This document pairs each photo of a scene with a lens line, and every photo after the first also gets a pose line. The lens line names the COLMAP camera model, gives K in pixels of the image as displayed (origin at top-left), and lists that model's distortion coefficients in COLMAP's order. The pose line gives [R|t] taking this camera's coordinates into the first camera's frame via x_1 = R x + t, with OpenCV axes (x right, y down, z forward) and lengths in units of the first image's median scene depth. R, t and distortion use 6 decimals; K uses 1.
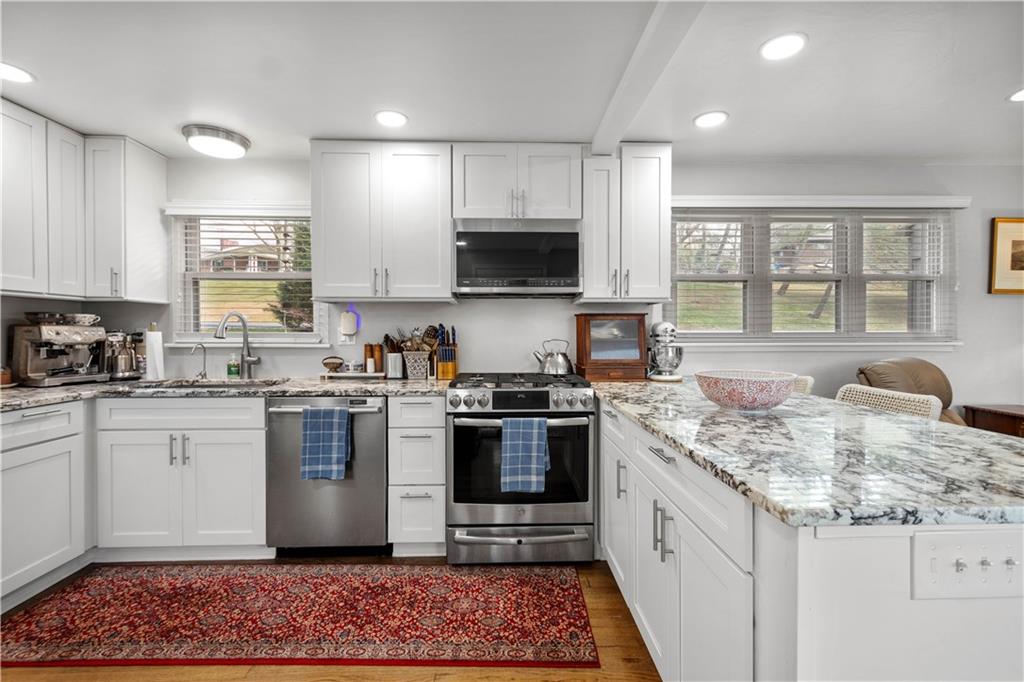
lens RADIAL K [[441.4, 0, 511.8], [0, 441.4, 334.6], [0, 0, 1]] dist [-0.000766, -0.000168]
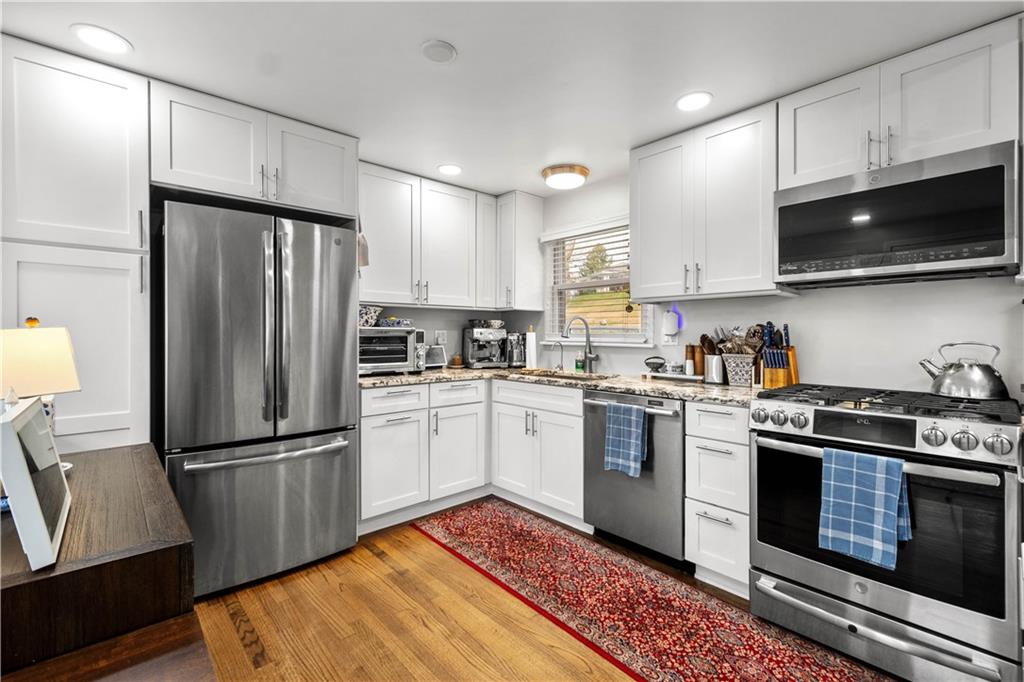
lens RADIAL K [[443.4, 0, 516.7], [0, 443.4, 330.8], [0, 0, 1]] dist [-0.001724, -0.000390]
pose [[0.650456, -0.006144, -0.759519, 0.196748], [-0.005669, 0.999900, -0.012944, 0.007272], [0.759522, 0.012725, 0.650357, 0.122344]]
